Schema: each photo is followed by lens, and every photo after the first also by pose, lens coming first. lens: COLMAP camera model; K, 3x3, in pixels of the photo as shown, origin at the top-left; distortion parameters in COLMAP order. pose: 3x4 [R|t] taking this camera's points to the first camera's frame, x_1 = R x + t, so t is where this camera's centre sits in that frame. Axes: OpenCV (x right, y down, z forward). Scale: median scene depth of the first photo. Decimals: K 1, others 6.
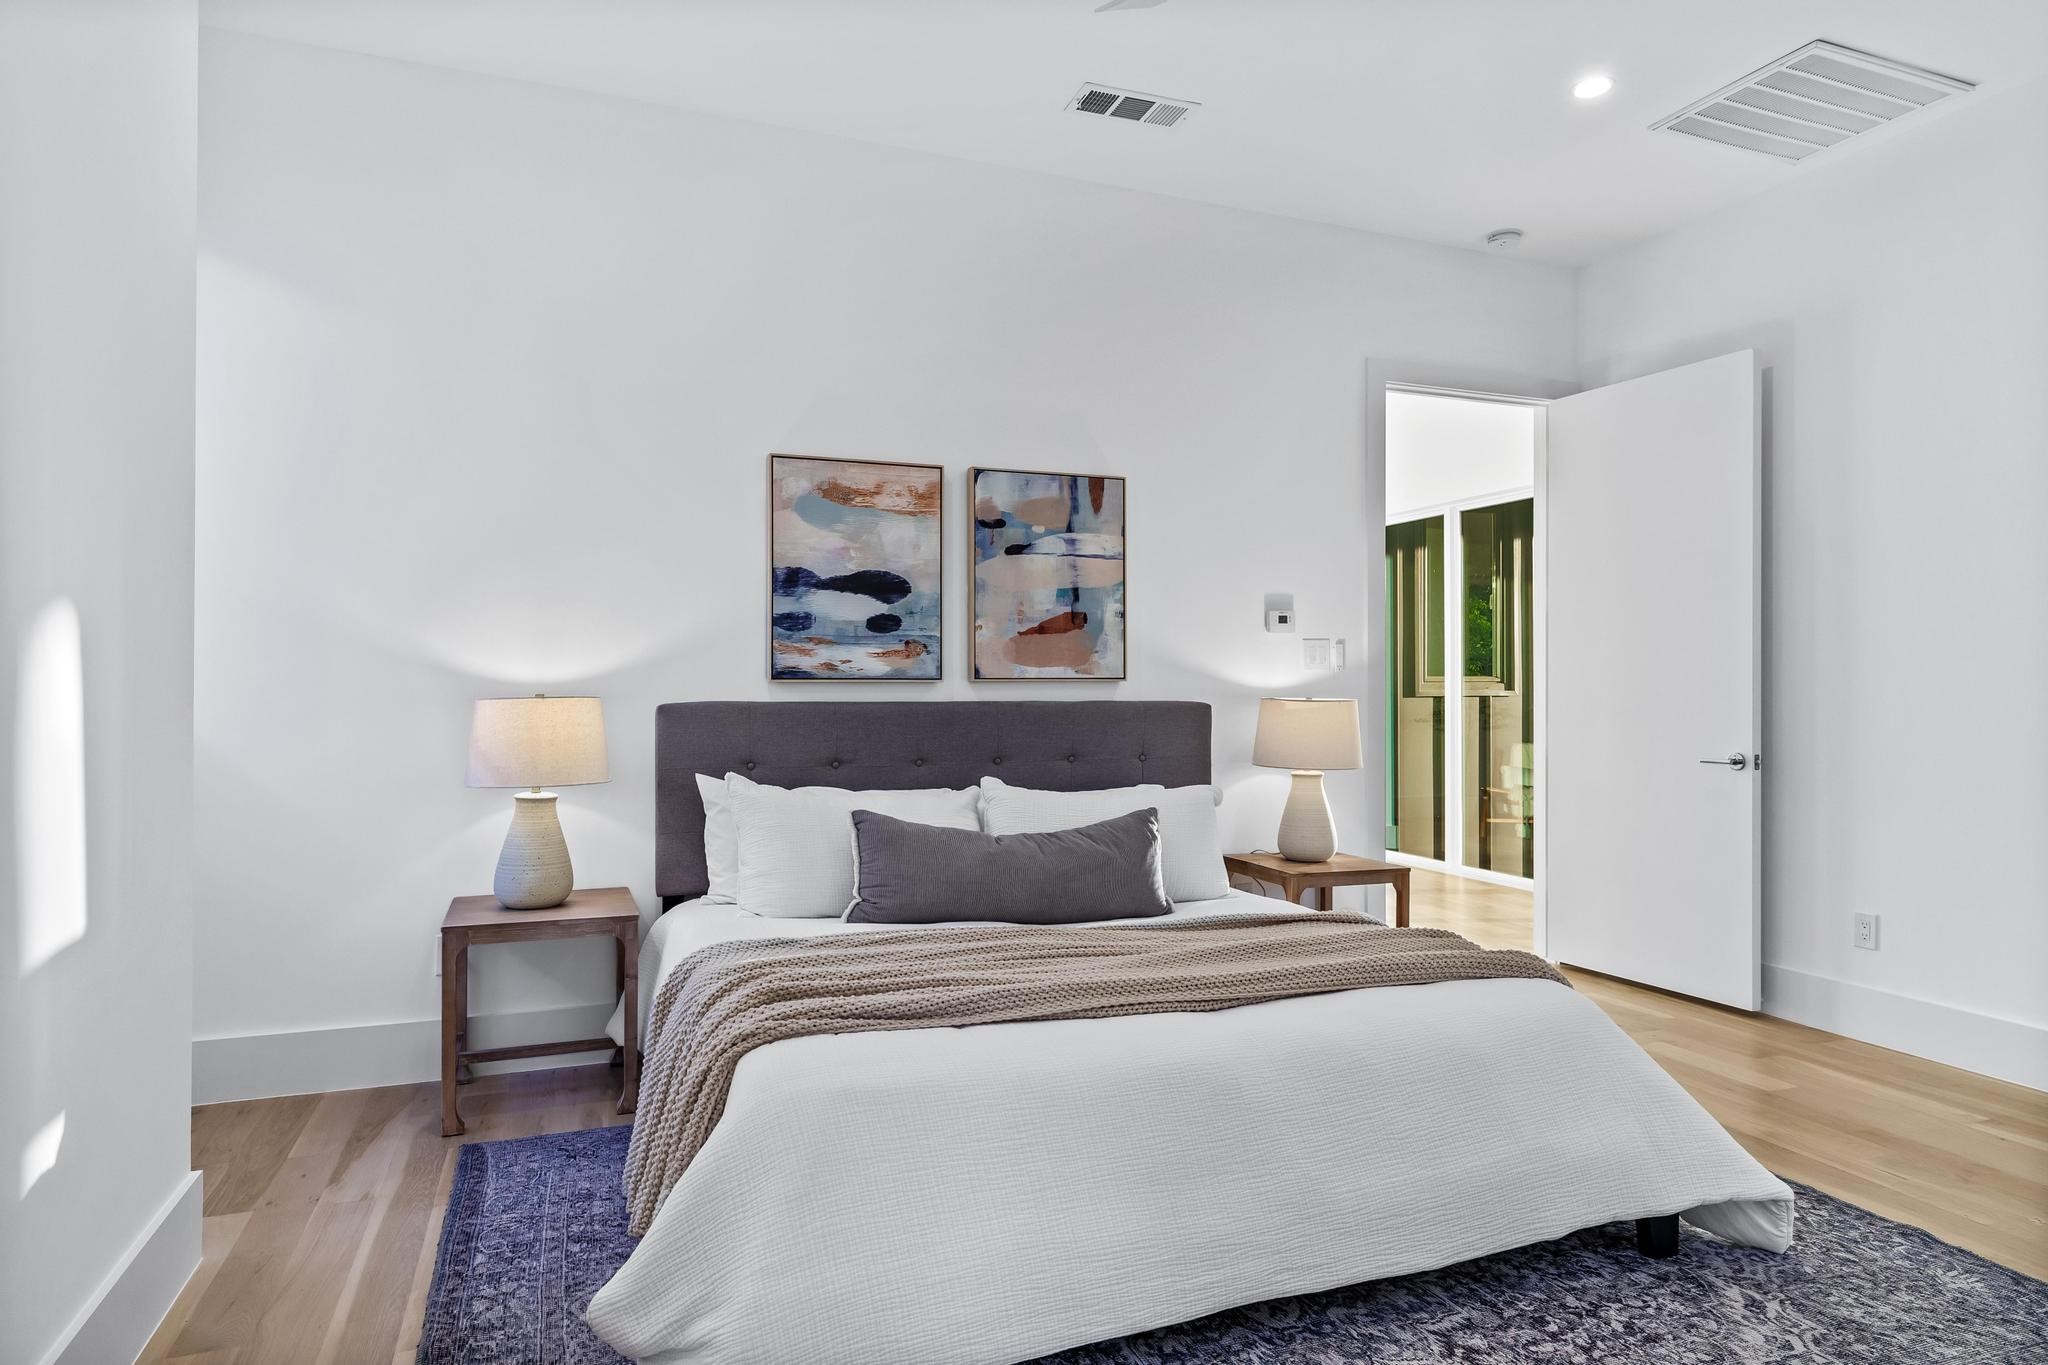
lens RADIAL K [[1154.8, 0, 1028.8], [0, 1154.8, 684.4], [0, 0, 1]] dist [0.001614, -0.002967]
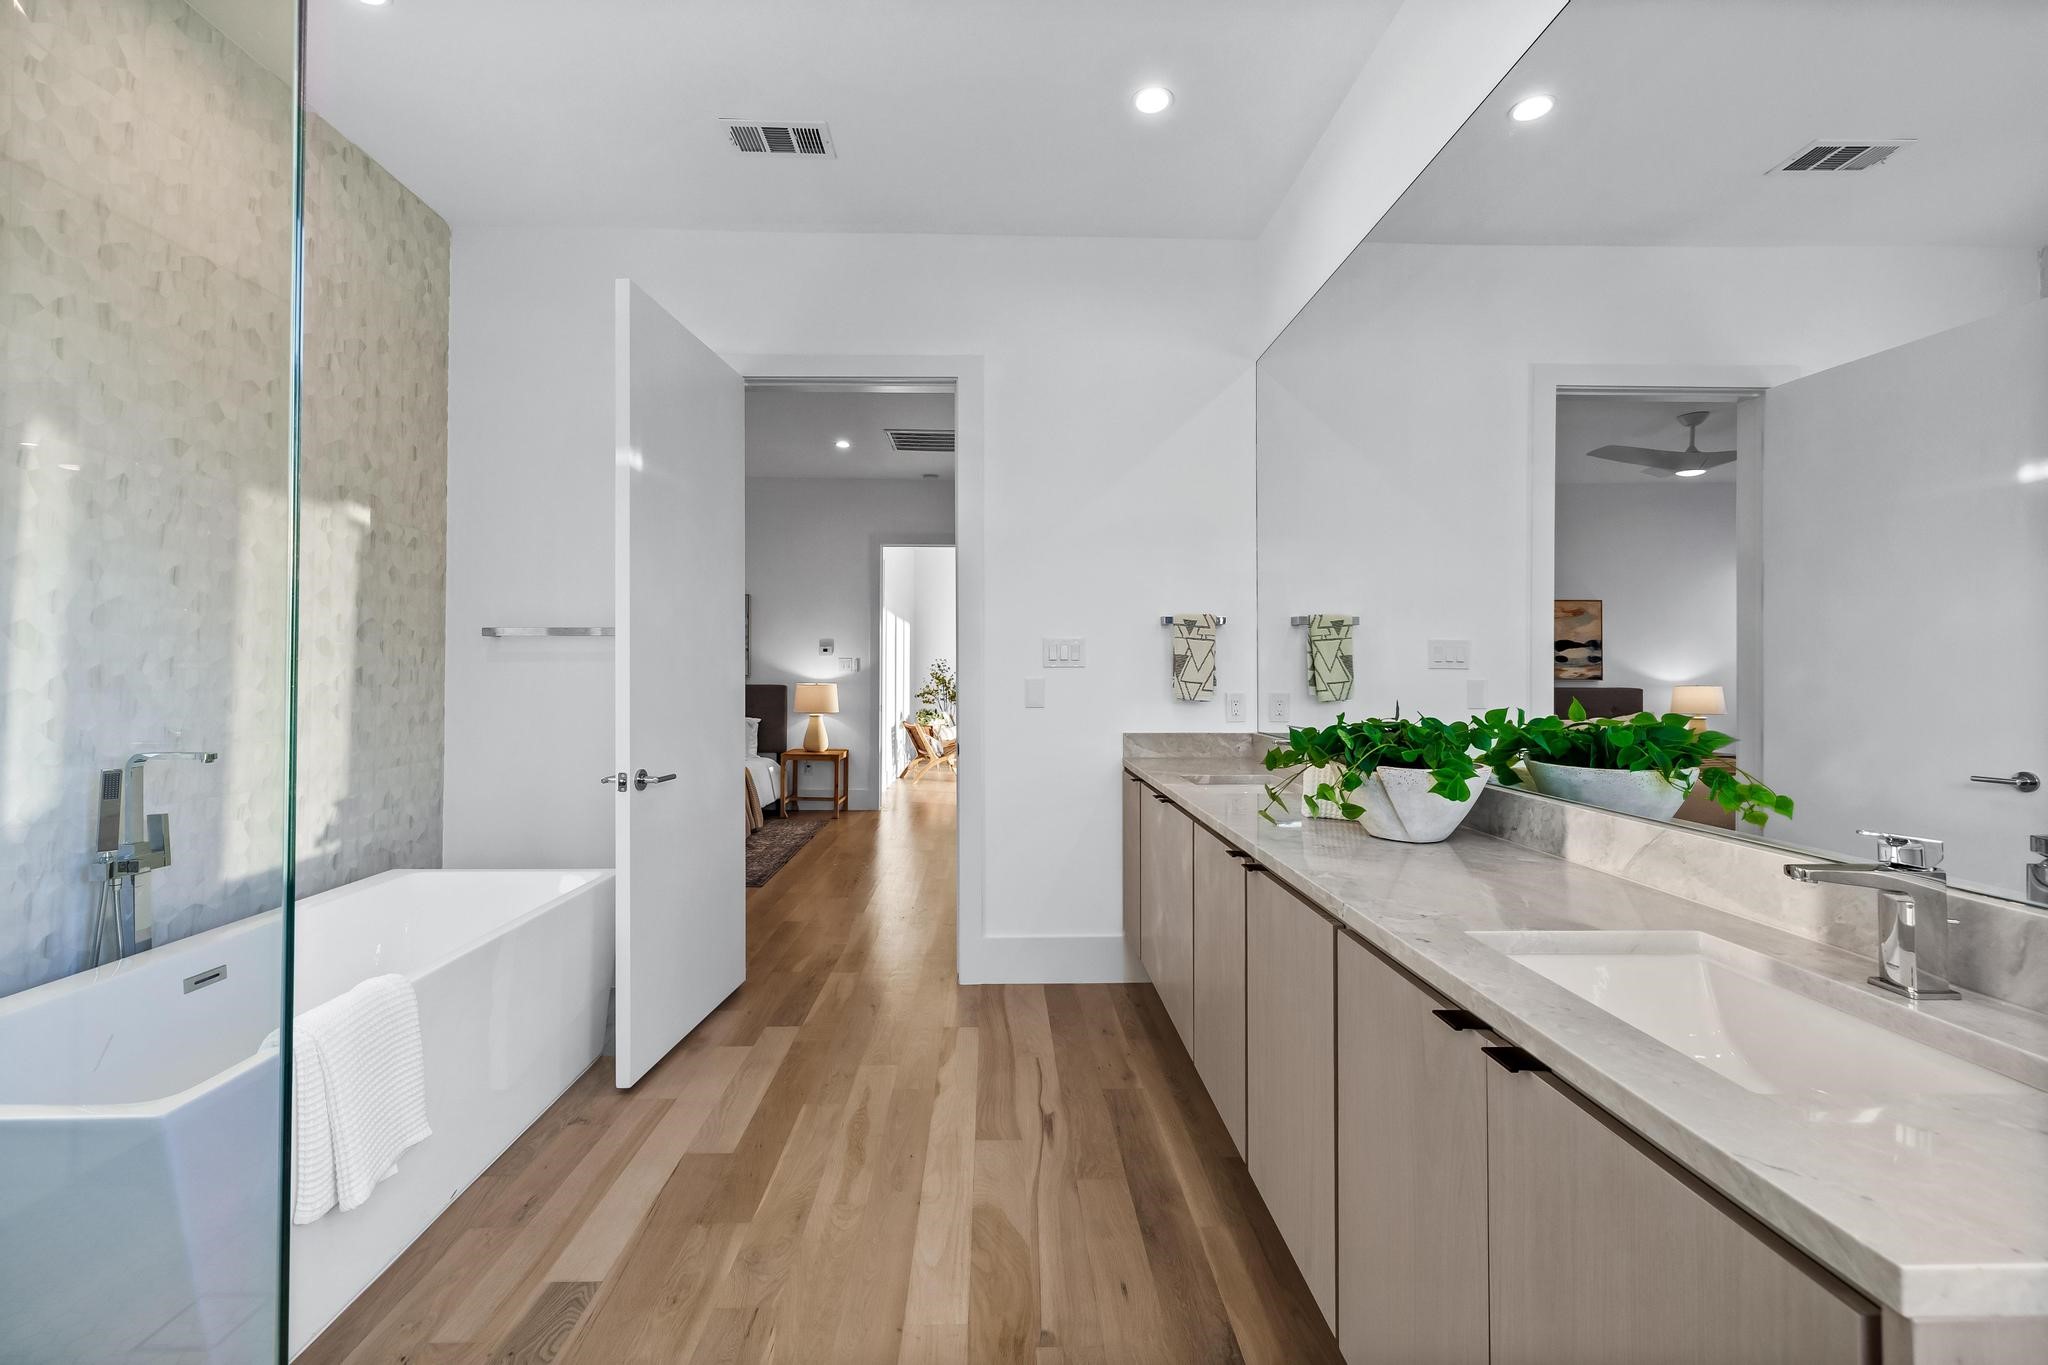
lens RADIAL K [[866.7, 0, 1011.3], [0, 866.7, 672.4], [0, 0, 1]] dist [0.003066, -0.000421]
pose [[0.946788, 0.006617, -0.321790, 1.306518], [-0.003957, 0.999952, 0.008920, -0.031730], [0.321834, -0.007172, 0.946769, -0.616825]]
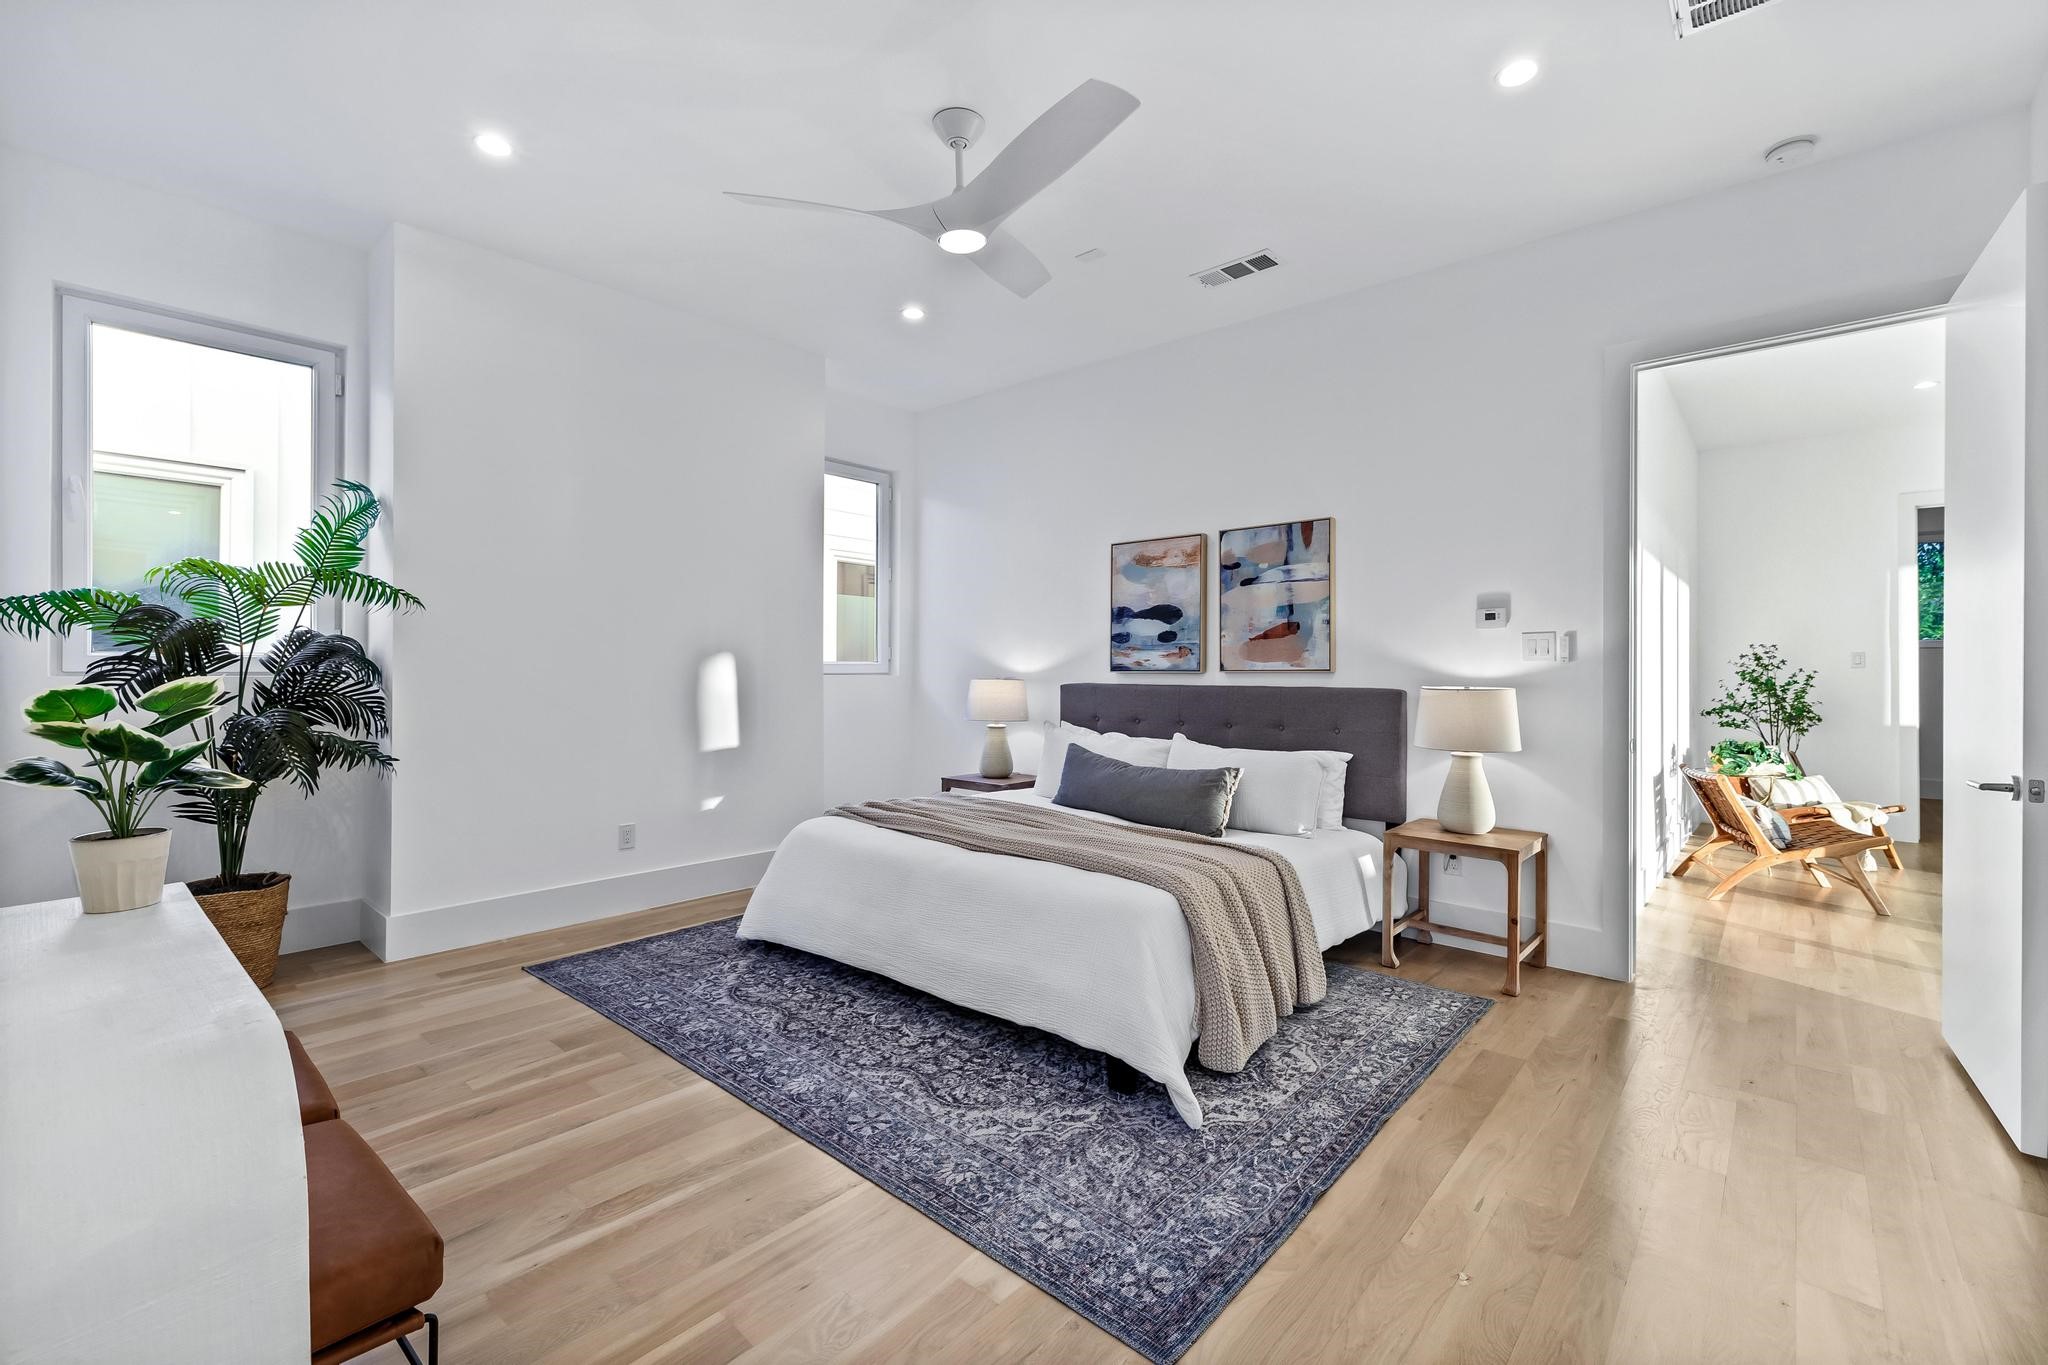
lens RADIAL K [[866.7, 0, 1035.3], [0, 866.7, 674.2], [0, 0, 1]] dist [0.003066, -0.000421]
pose [[0.478724, 0.004611, -0.877953, 0.849476], [0.001901, 0.999978, 0.006288, -0.007927], [0.877963, -0.004679, 0.478705, 0.248947]]
